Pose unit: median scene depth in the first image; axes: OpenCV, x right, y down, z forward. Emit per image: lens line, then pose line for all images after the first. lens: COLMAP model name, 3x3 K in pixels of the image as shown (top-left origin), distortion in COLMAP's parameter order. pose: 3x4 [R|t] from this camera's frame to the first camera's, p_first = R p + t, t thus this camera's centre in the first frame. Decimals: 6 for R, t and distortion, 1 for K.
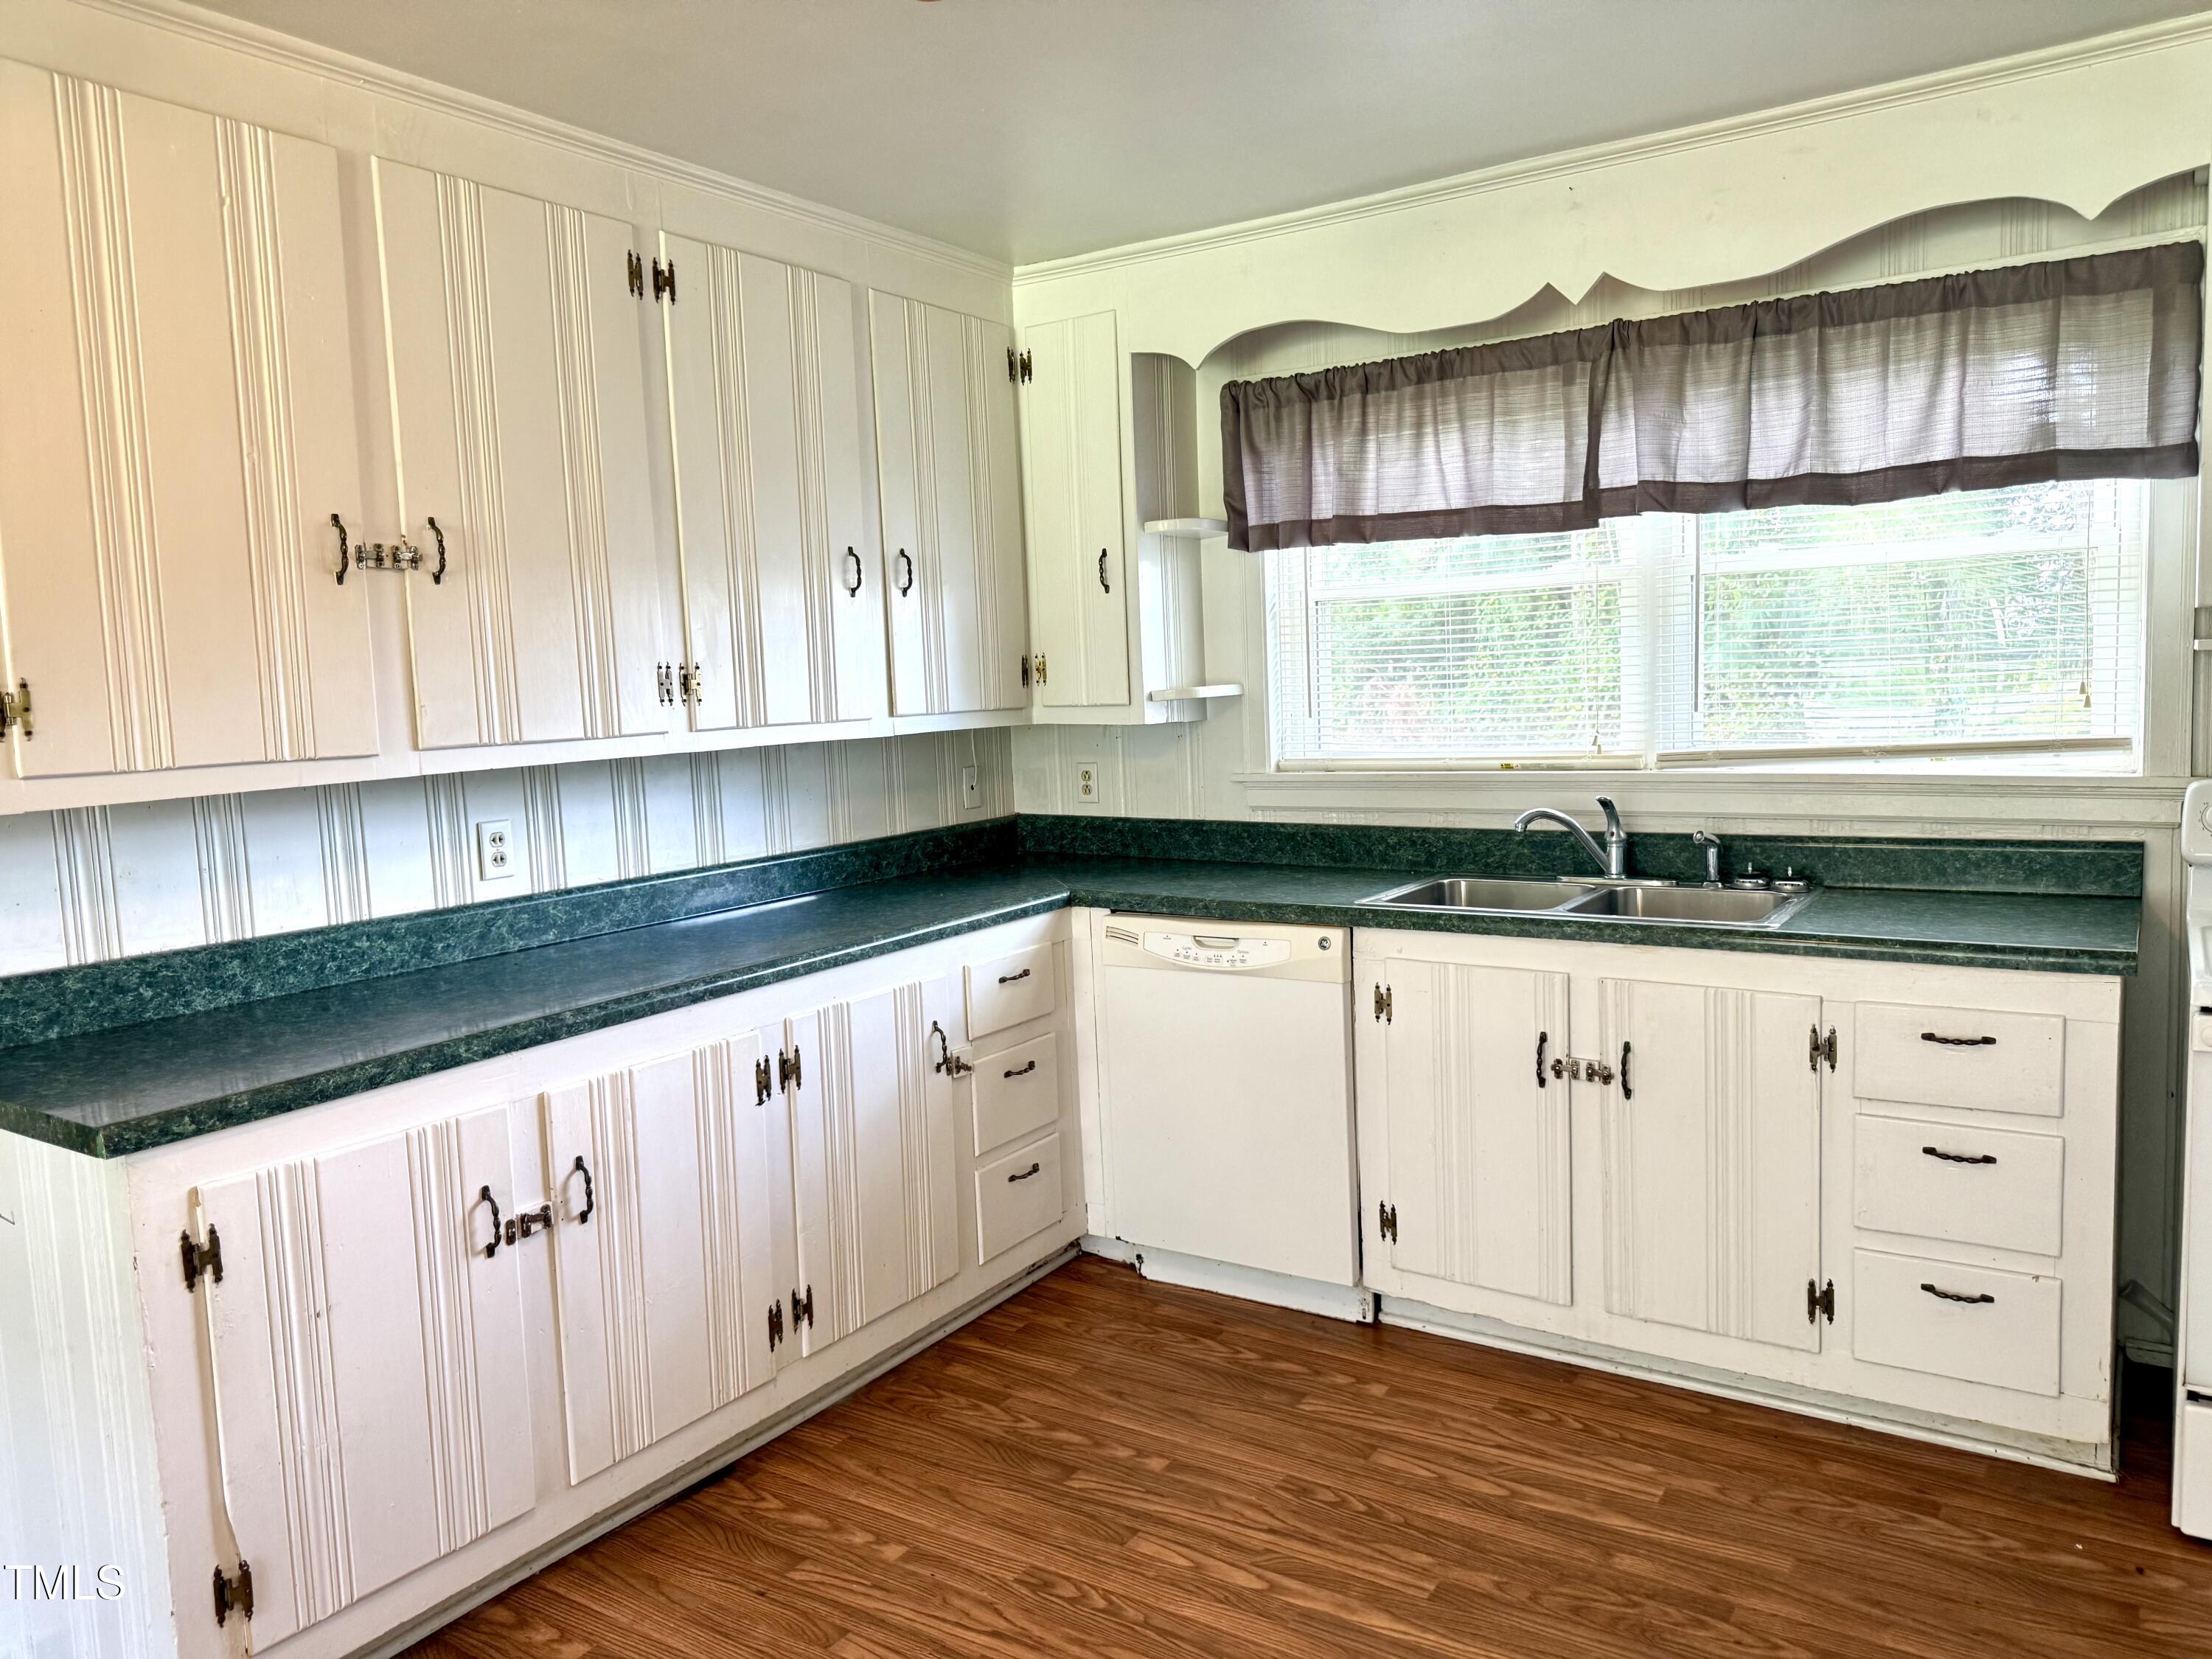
lens RADIAL K [[1552.7, 0, 1110.0], [0, 1552.7, 842.3], [0, 0, 1]] dist [0.060086, -0.083932]
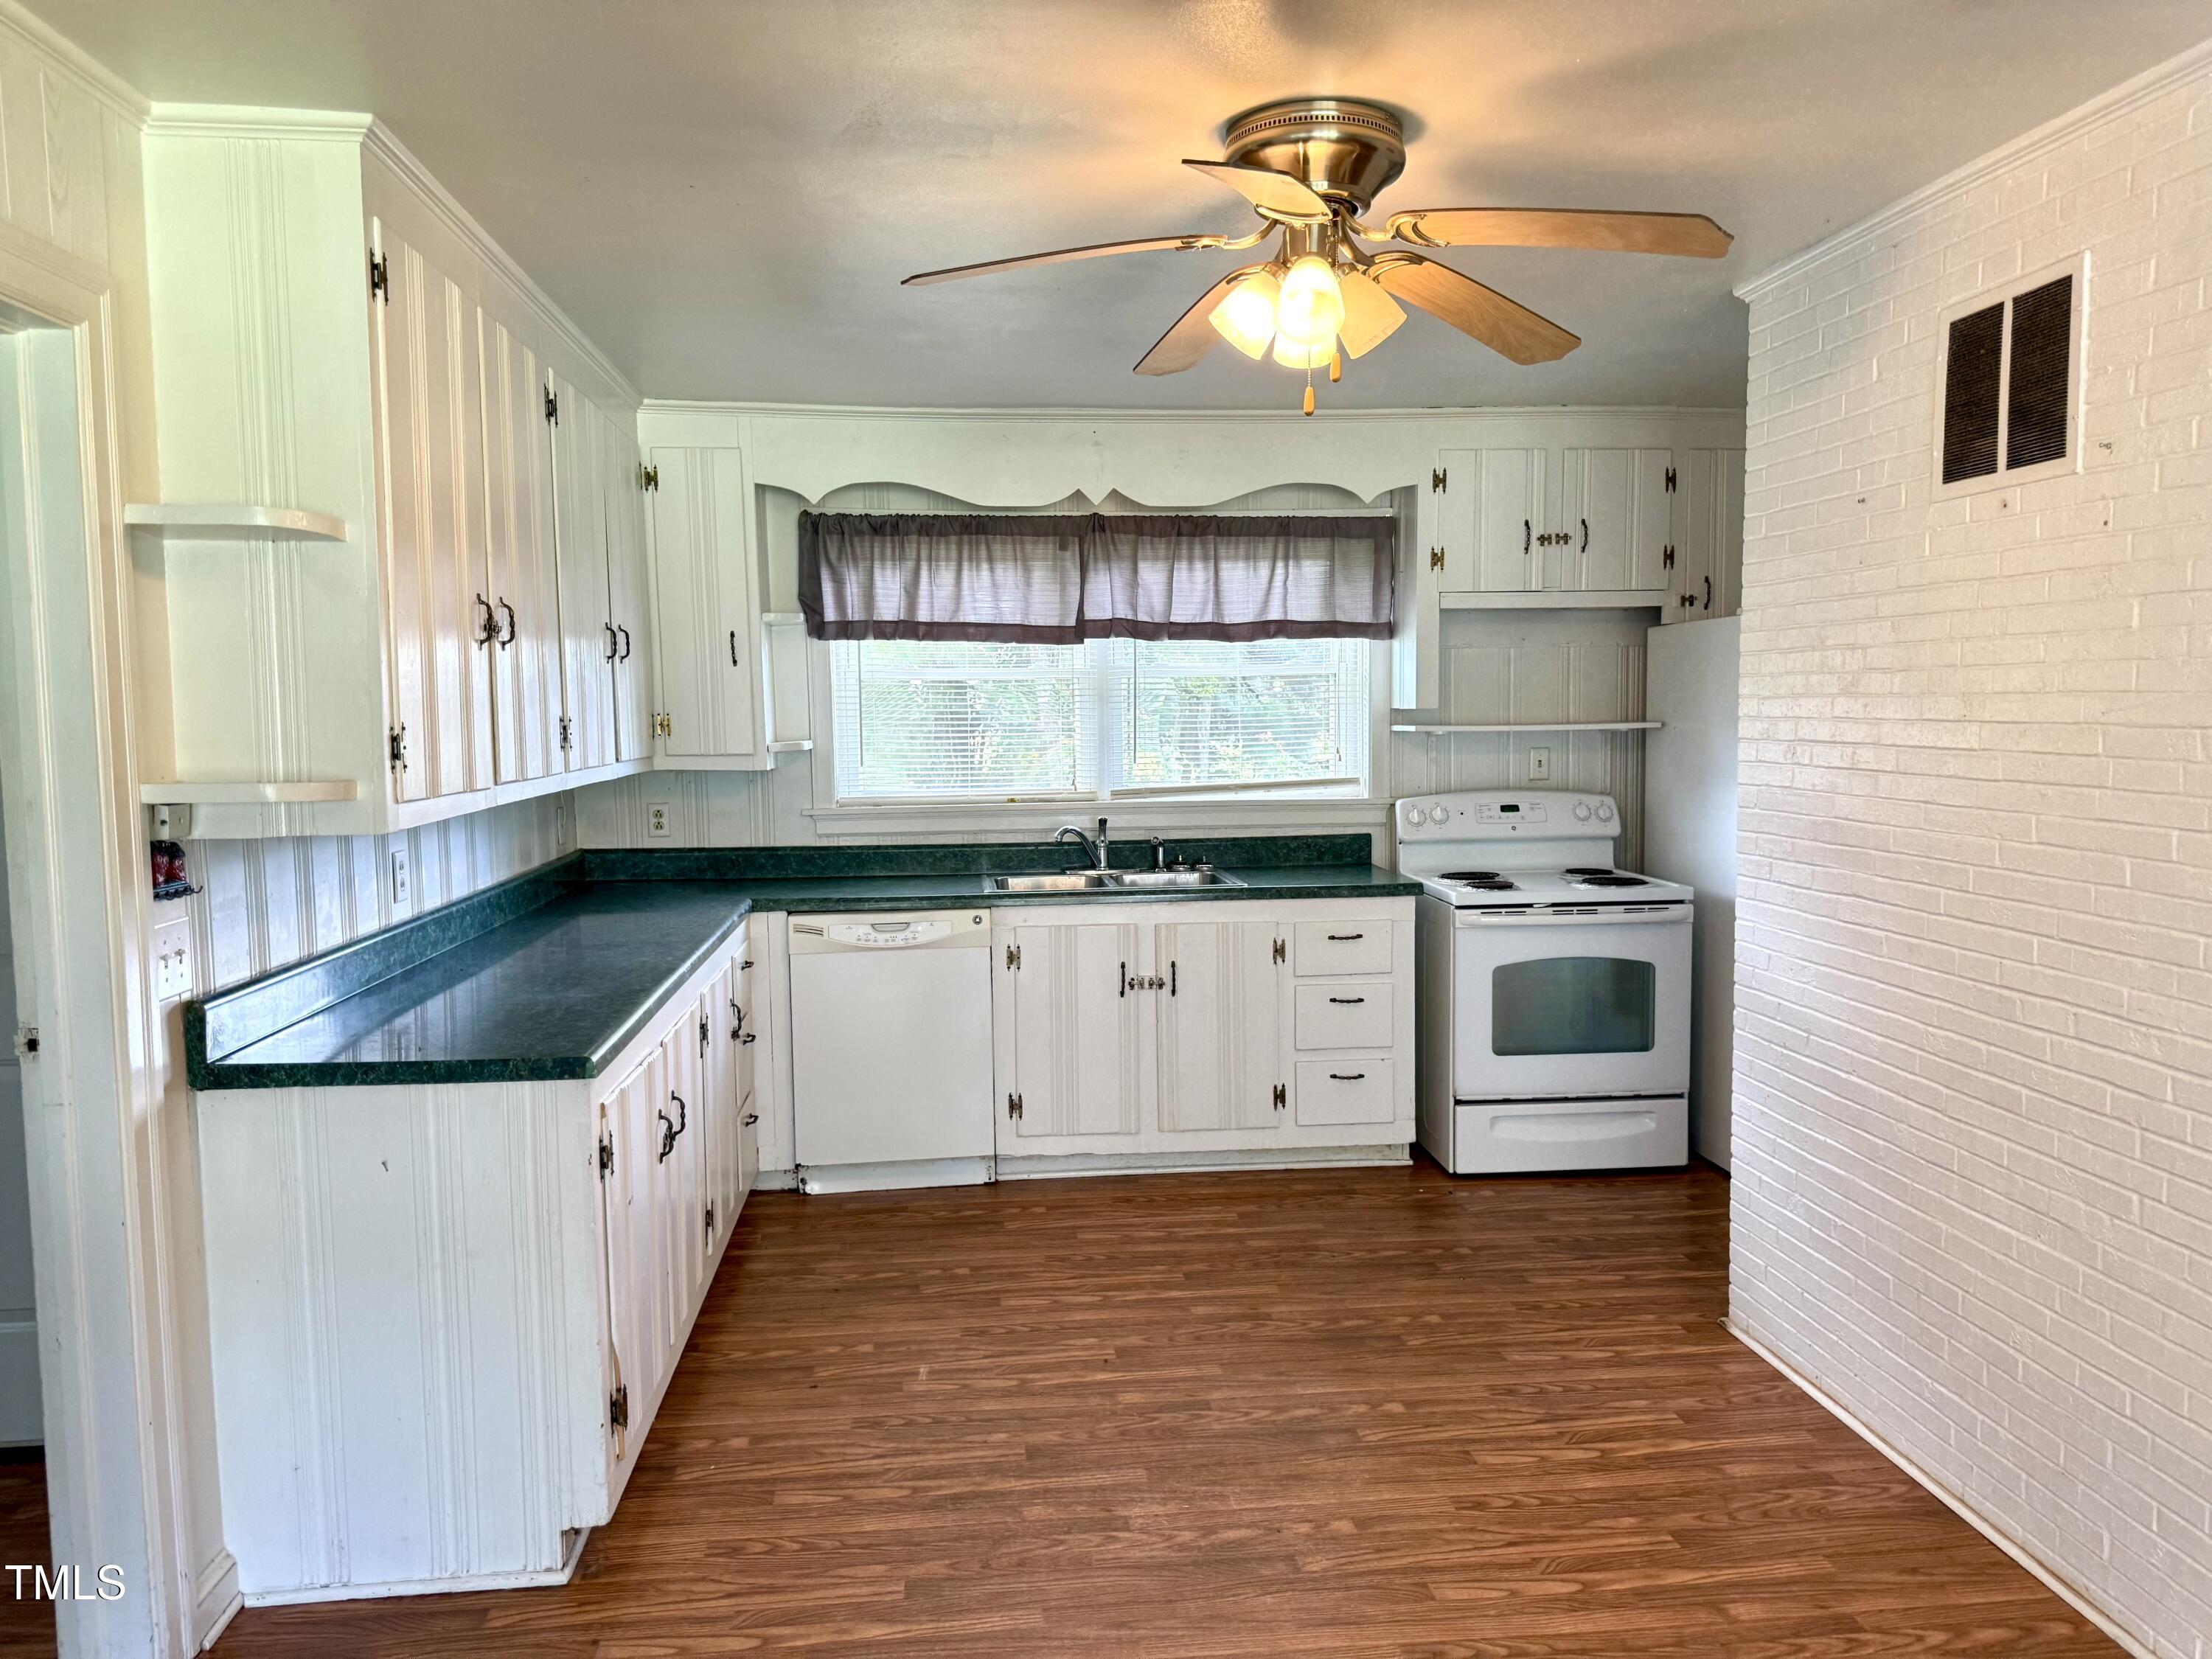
lens RADIAL K [[1552.7, 0, 1130.6], [0, 1552.7, 855.8], [0, 0, 1]] dist [0.060086, -0.083932]
pose [[0.766796, -0.034324, 0.640973, -0.750176], [0.053960, 0.998482, -0.011084, 0.032223], [-0.639619, 0.043086, 0.767484, -0.231264]]
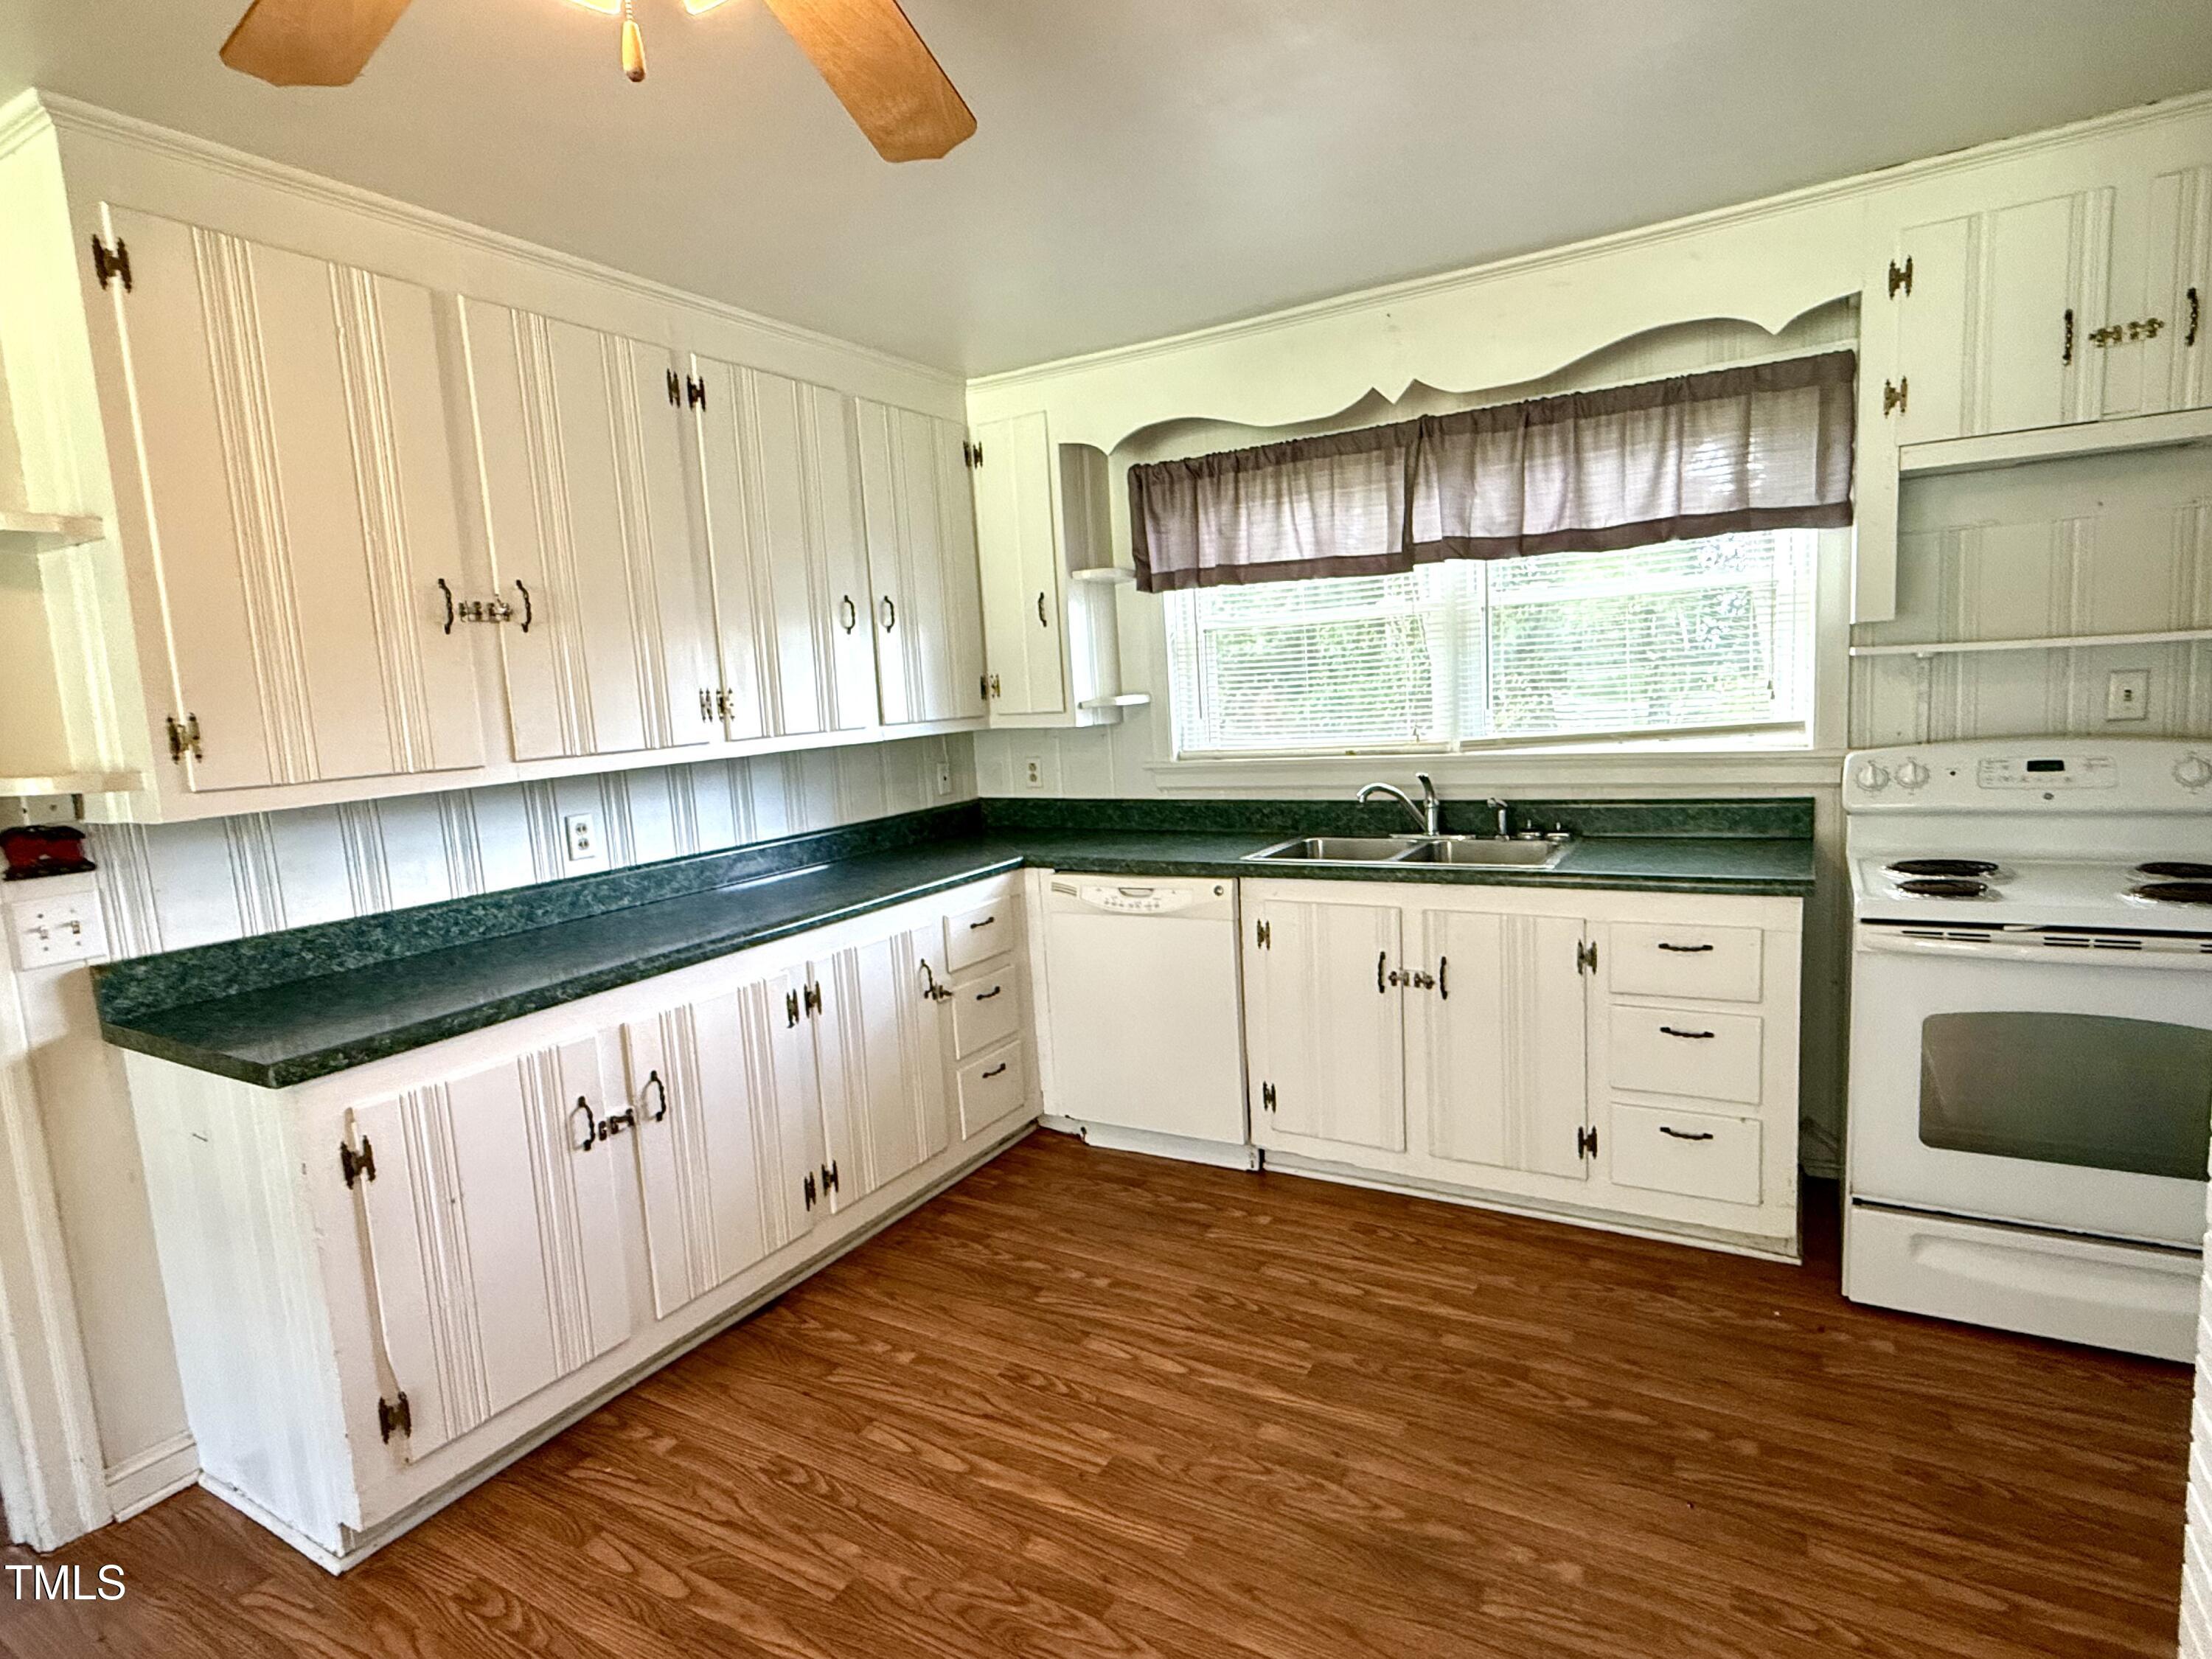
lens RADIAL K [[1174.1, 0, 1103.3], [0, 1174.1, 846.7], [0, 0, 1]] dist [-0.007911, 0.002336]
pose [[0.998672, -0.028050, 0.043205, -0.001537], [0.026929, 0.999291, 0.026305, -0.000984], [-0.043912, -0.025106, 0.998720, 0.010435]]
